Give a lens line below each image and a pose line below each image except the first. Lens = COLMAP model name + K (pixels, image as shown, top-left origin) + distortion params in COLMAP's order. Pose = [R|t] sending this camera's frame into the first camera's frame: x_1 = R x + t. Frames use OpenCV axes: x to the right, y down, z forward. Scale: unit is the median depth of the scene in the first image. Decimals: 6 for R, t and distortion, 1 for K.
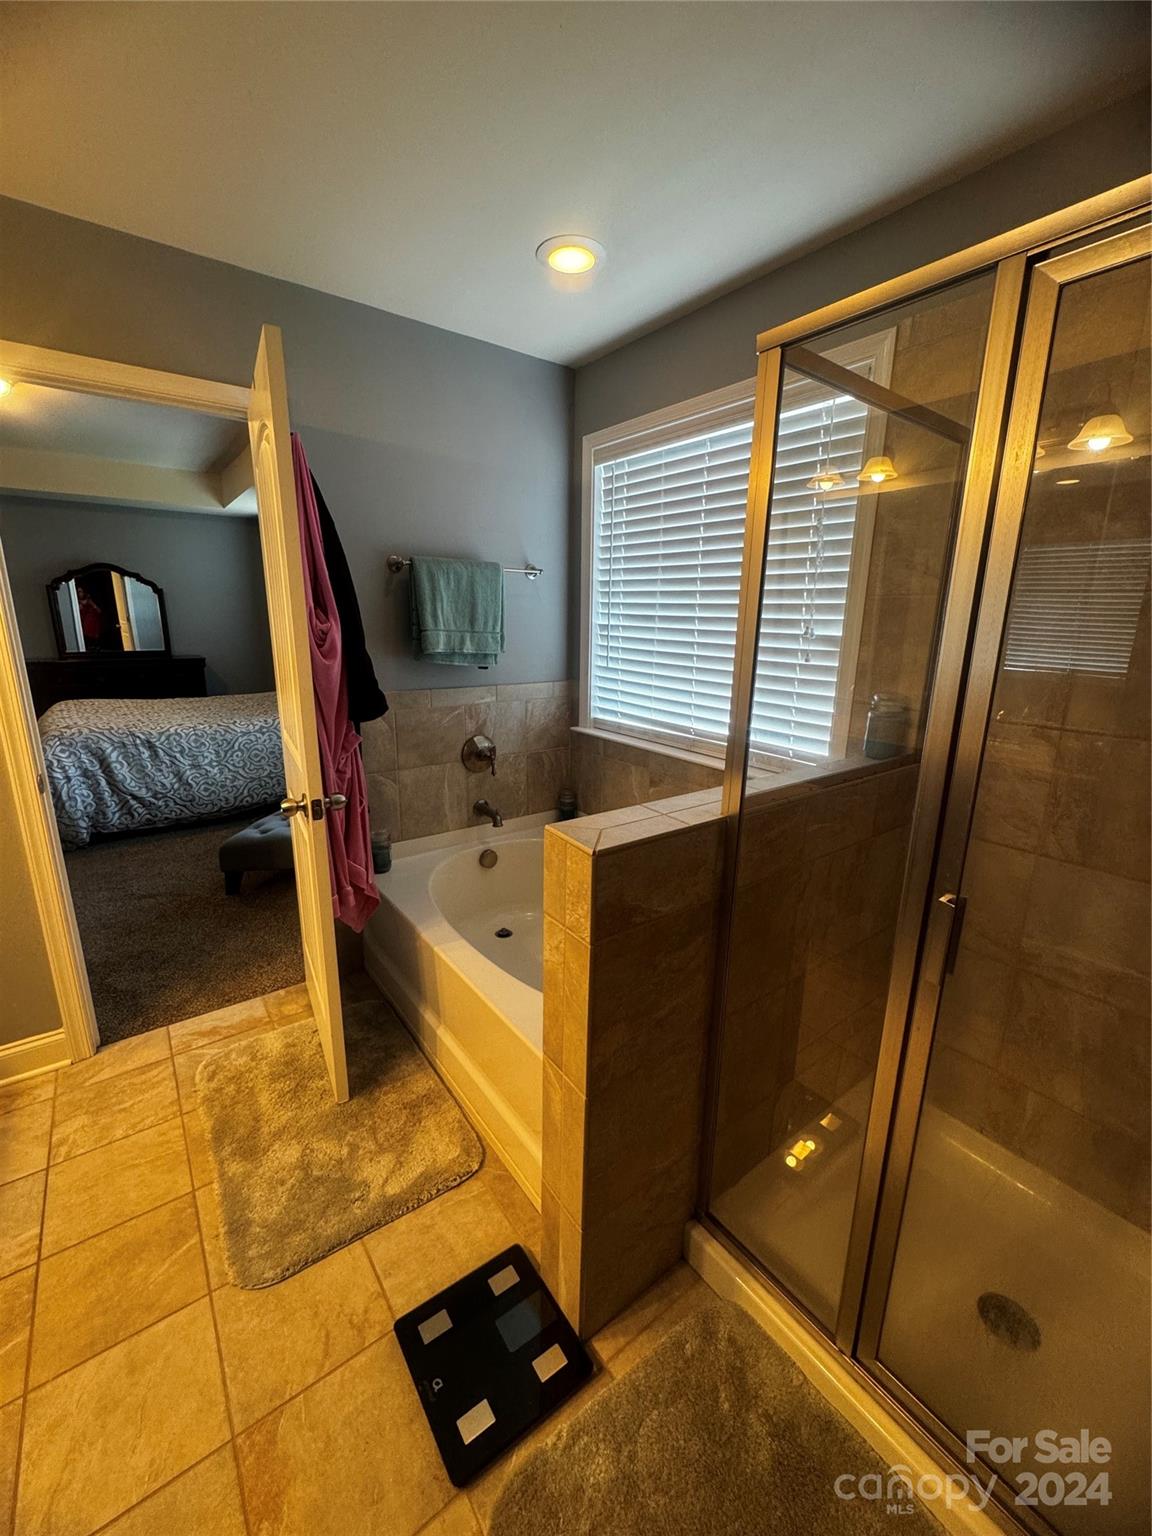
lens RADIAL K [[610.2, 0, 576.7], [0, 610.2, 764.0], [0, 0, 1]] dist [-0.000885, -0.002346]
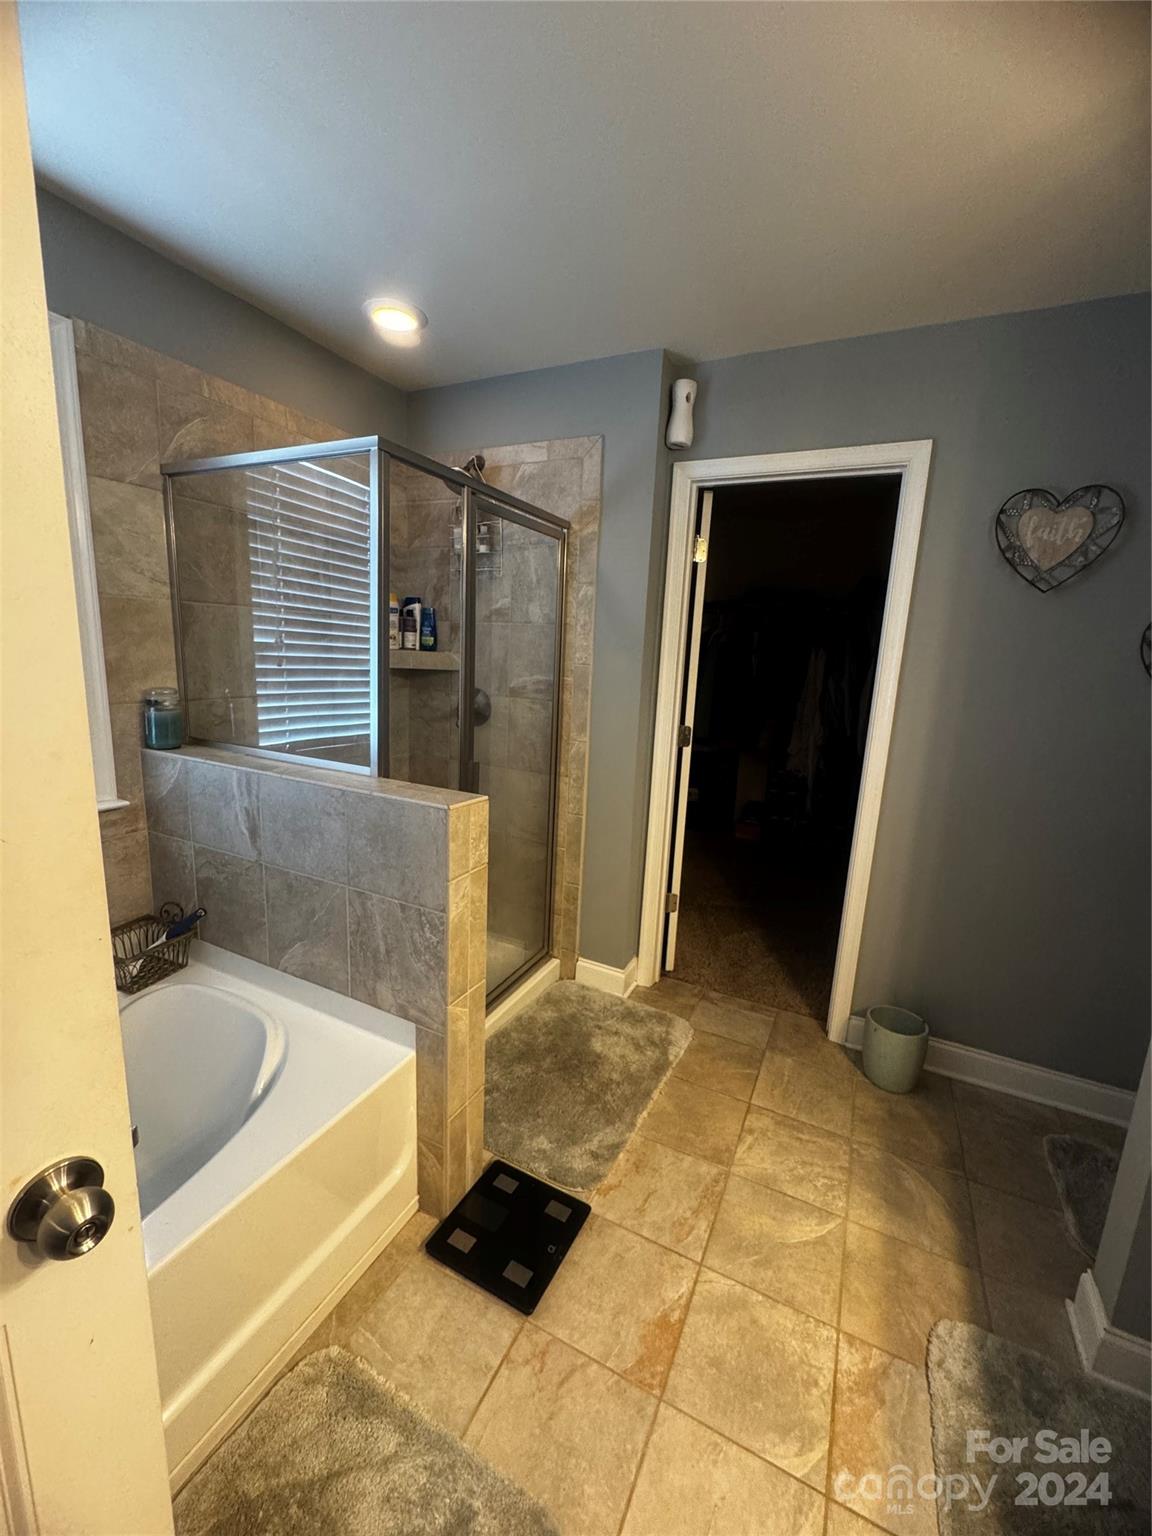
lens RADIAL K [[610.2, 0, 576.7], [0, 610.2, 764.0], [0, 0, 1]] dist [-0.000885, -0.002346]
pose [[-0.452244, -0.198287, 0.869573, -1.088833], [0.157073, 0.942028, 0.296498, -0.271677], [-0.877954, 0.270676, -0.394881, 1.118506]]
